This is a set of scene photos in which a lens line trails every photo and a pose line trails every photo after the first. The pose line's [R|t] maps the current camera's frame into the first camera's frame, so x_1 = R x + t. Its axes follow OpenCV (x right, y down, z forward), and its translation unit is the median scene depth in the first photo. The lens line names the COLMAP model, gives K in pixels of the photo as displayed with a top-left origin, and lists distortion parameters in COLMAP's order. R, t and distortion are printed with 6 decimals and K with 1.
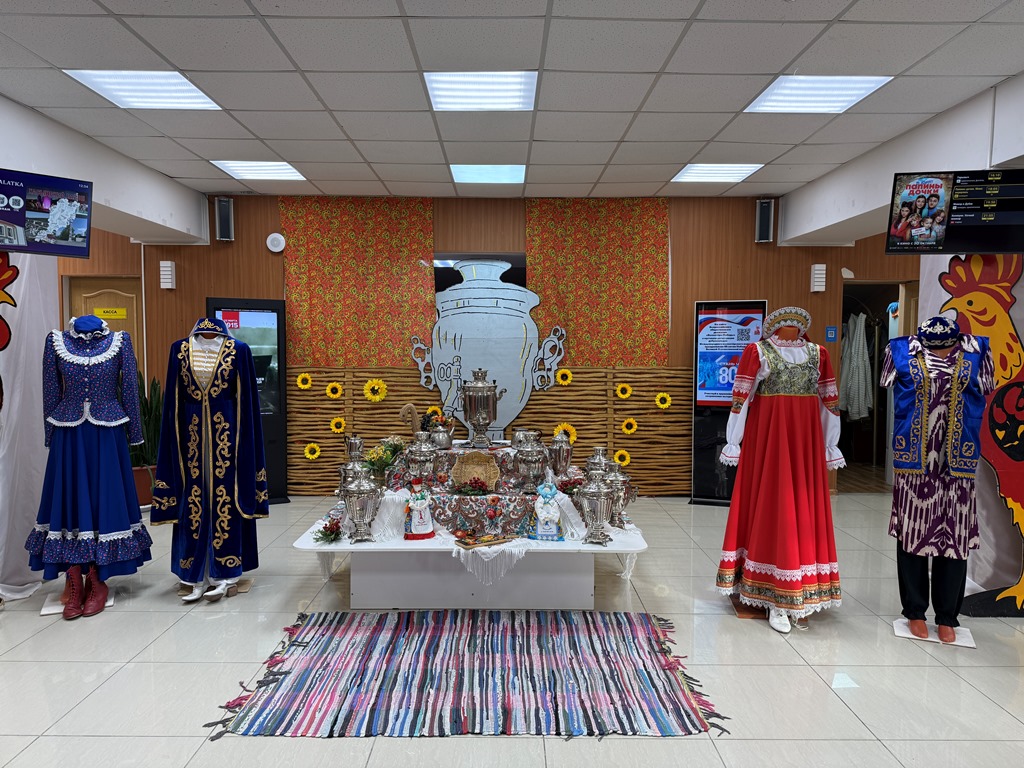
lens RADIAL K [[718.7, 0, 514.8], [0, 718.7, 387.6], [0, 0, 1]] dist [0.116828, -0.165493]
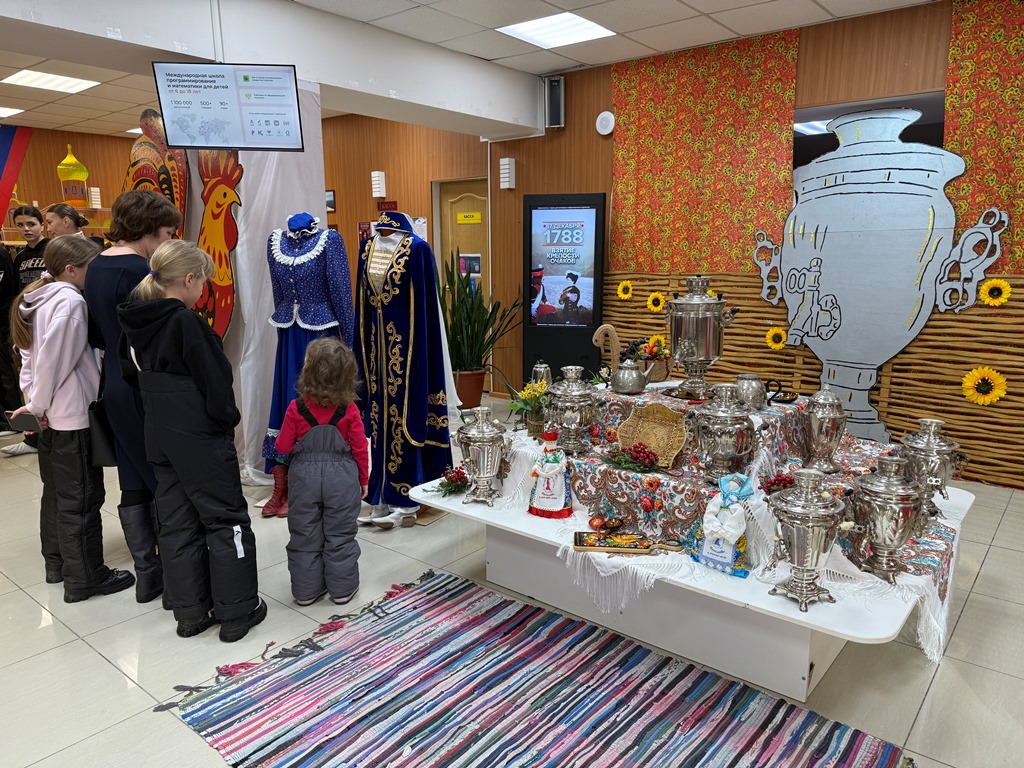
lens RADIAL K [[718.7, 0, 514.8], [0, 718.7, 387.6], [0, 0, 1]] dist [0.116828, -0.165493]
pose [[0.768564, 0.111329, -0.630013, 0.260738], [-0.031569, 0.990143, 0.136455, -0.011042], [0.638994, -0.084985, 0.764502, 0.423512]]
